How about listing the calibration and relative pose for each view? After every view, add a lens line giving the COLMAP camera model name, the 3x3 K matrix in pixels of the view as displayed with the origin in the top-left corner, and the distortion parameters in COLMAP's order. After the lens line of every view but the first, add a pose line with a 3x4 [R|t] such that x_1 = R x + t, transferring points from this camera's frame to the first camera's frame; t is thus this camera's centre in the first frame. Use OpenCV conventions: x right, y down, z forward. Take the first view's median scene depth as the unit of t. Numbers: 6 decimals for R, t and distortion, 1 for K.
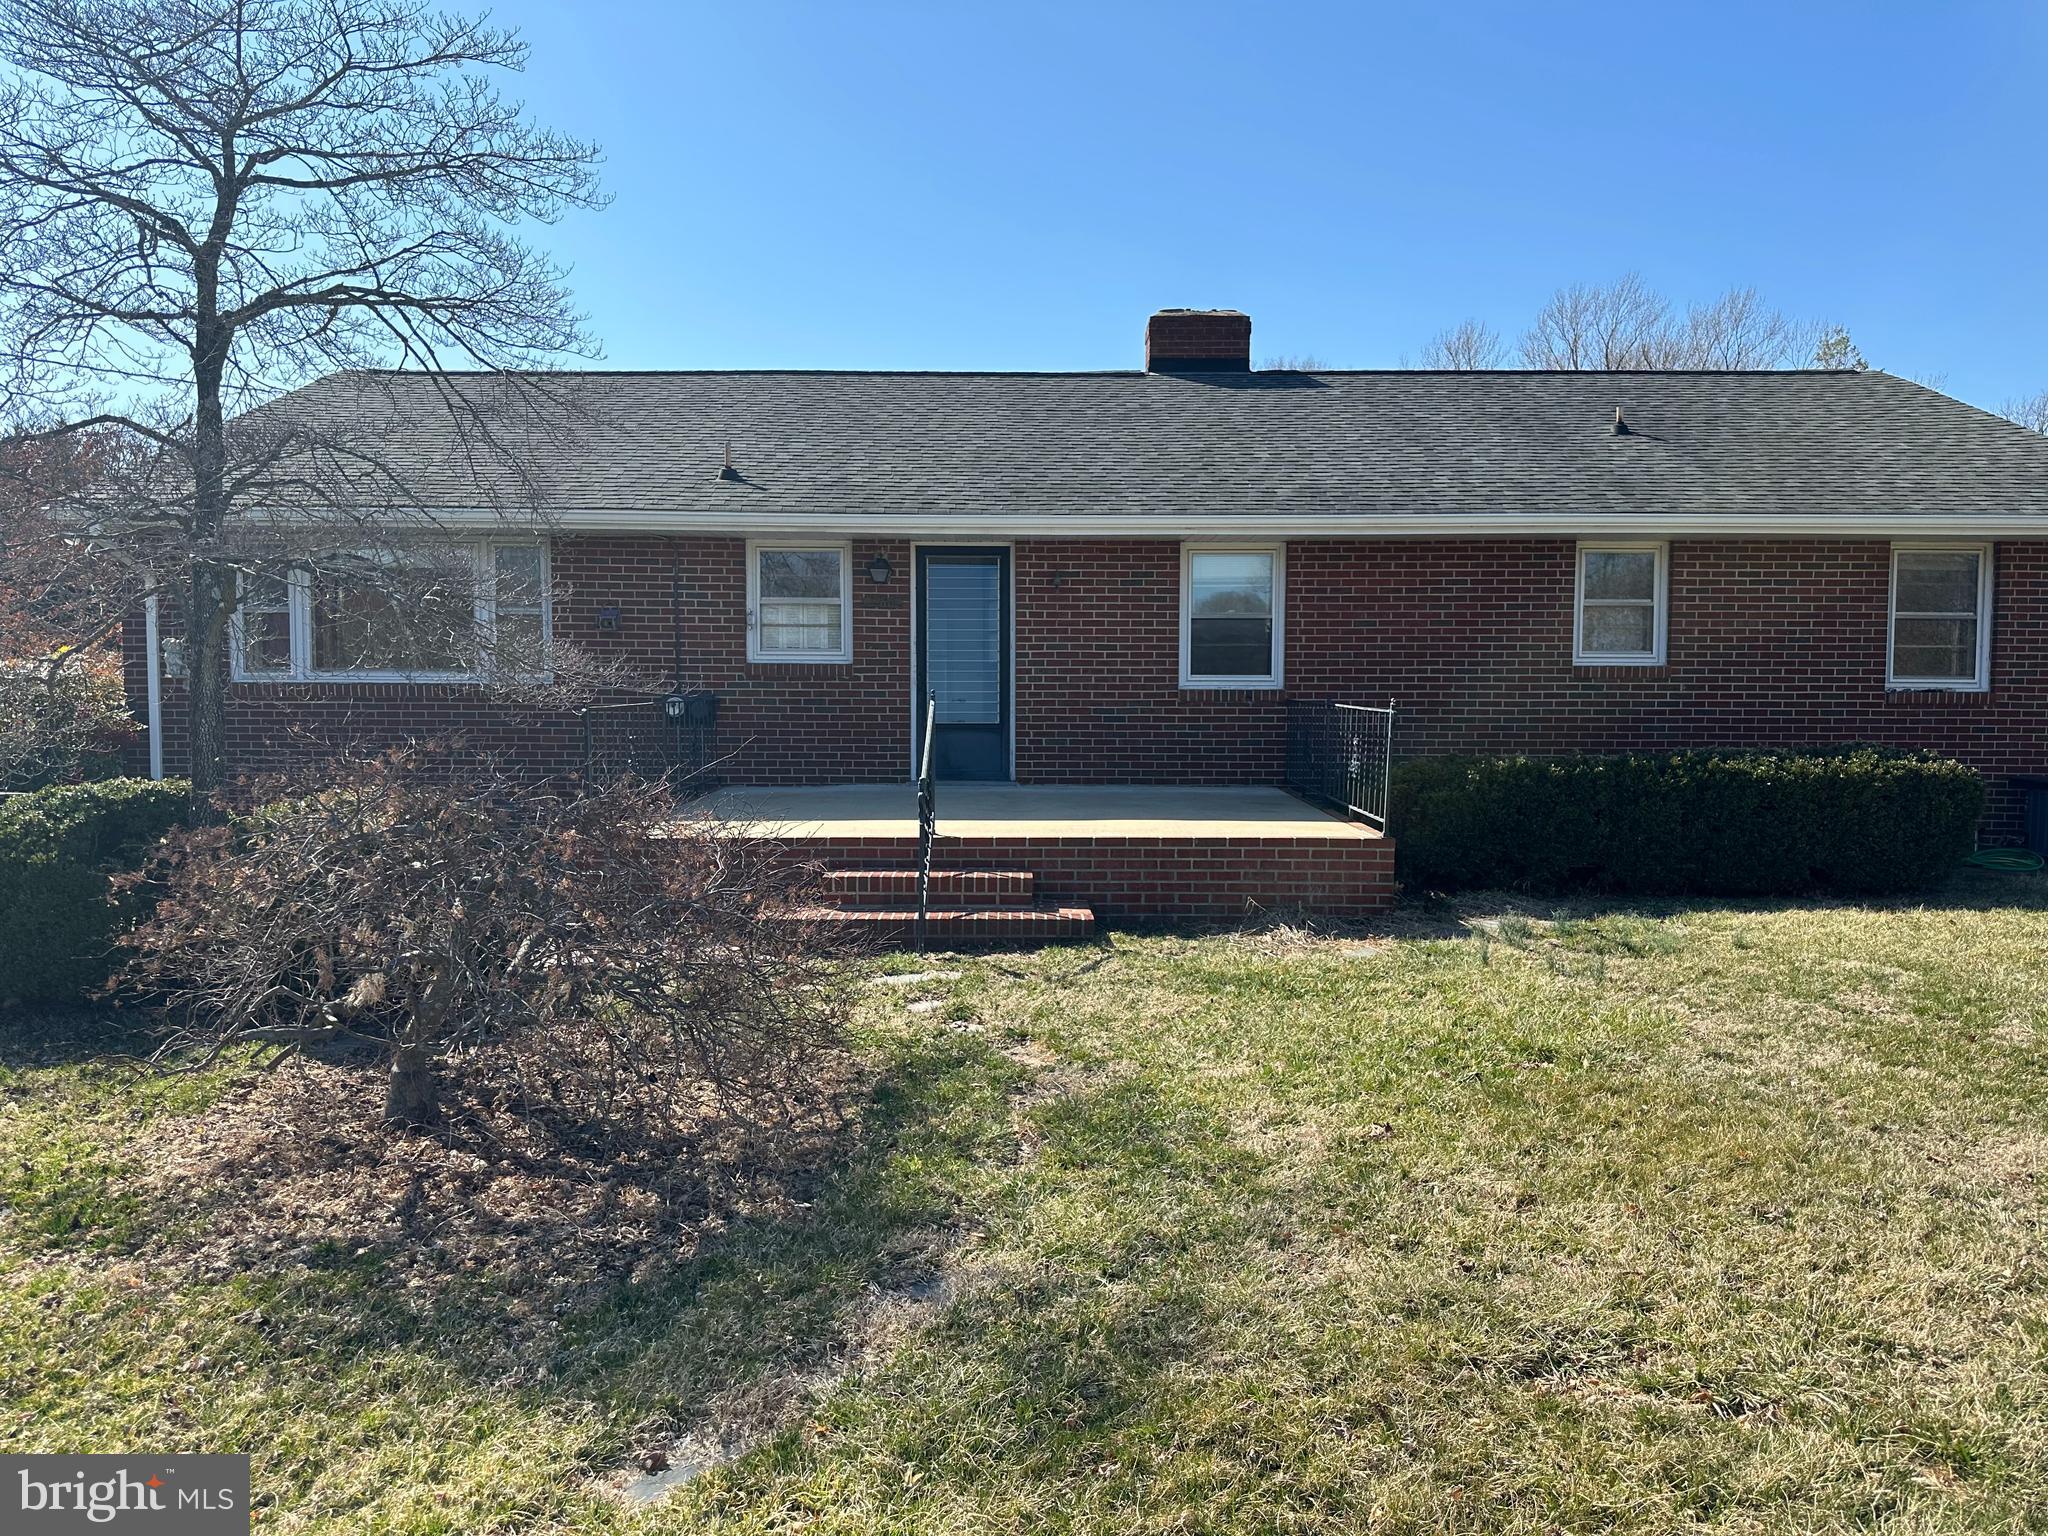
lens RADIAL K [[1419.1, 0, 1107.8], [0, 1419.1, 772.3], [0, 0, 1]] dist [0.103922, -0.121594]
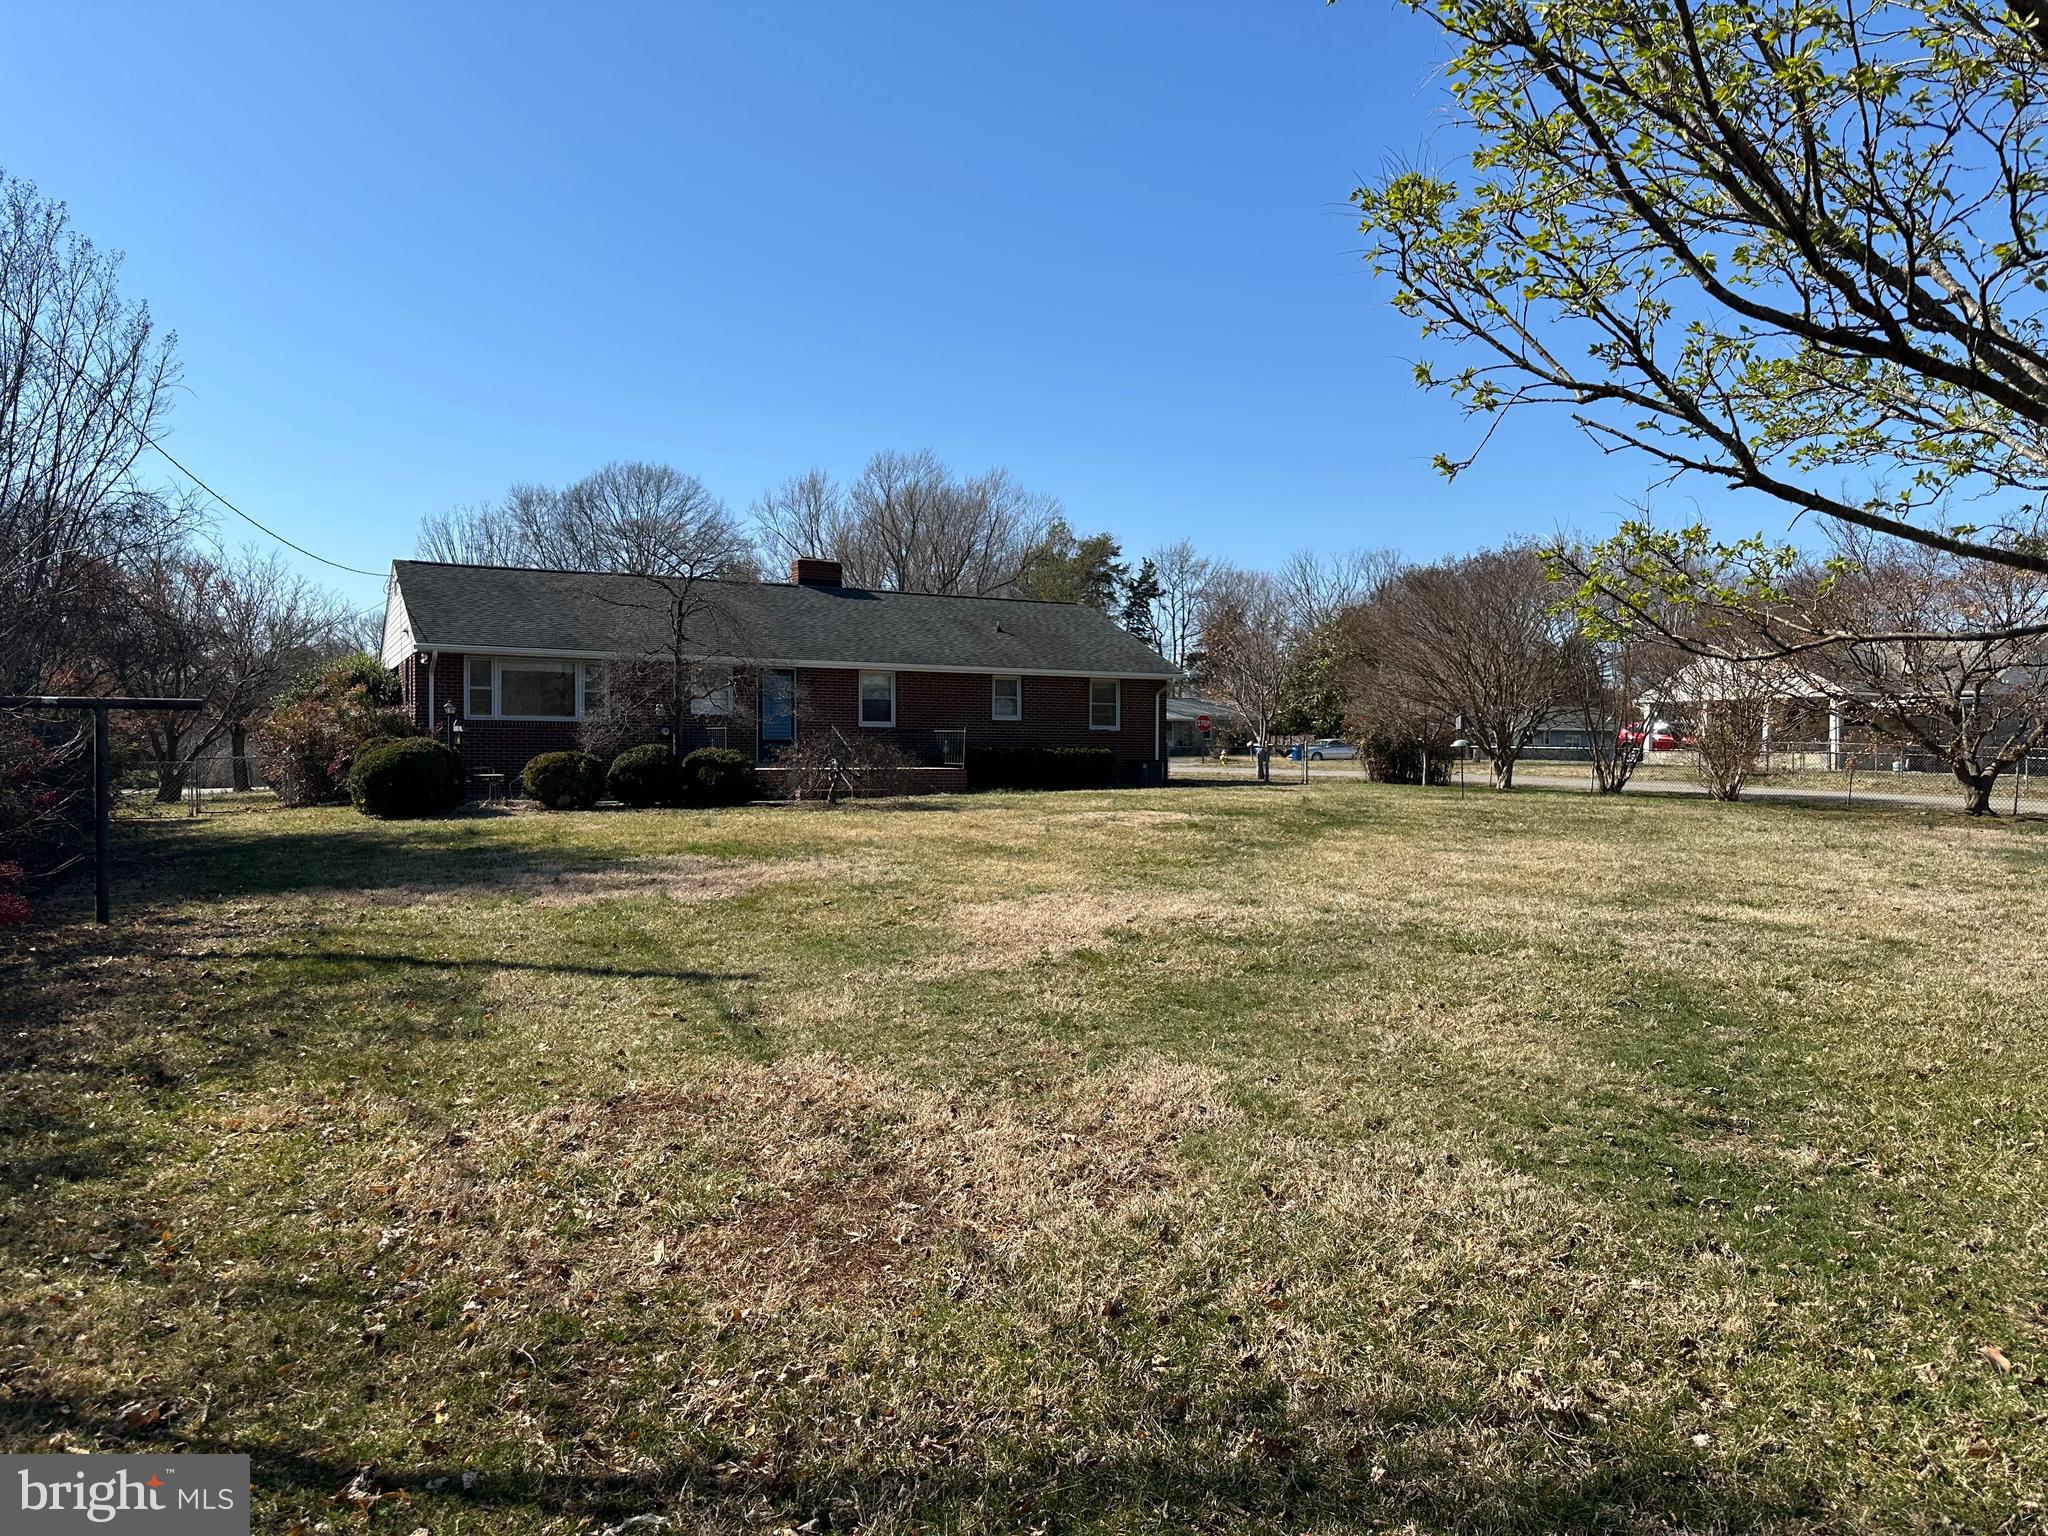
lens RADIAL K [[1426.0, 0, 1018.3], [0, 1426.0, 783.3], [0, 0, 1]] dist [0.119659, -0.179542]
pose [[0.903822, -0.006382, 0.427860, -0.974998], [0.020541, 0.999383, -0.028483, 0.153734], [-0.427415, 0.034532, 0.903396, -1.815561]]
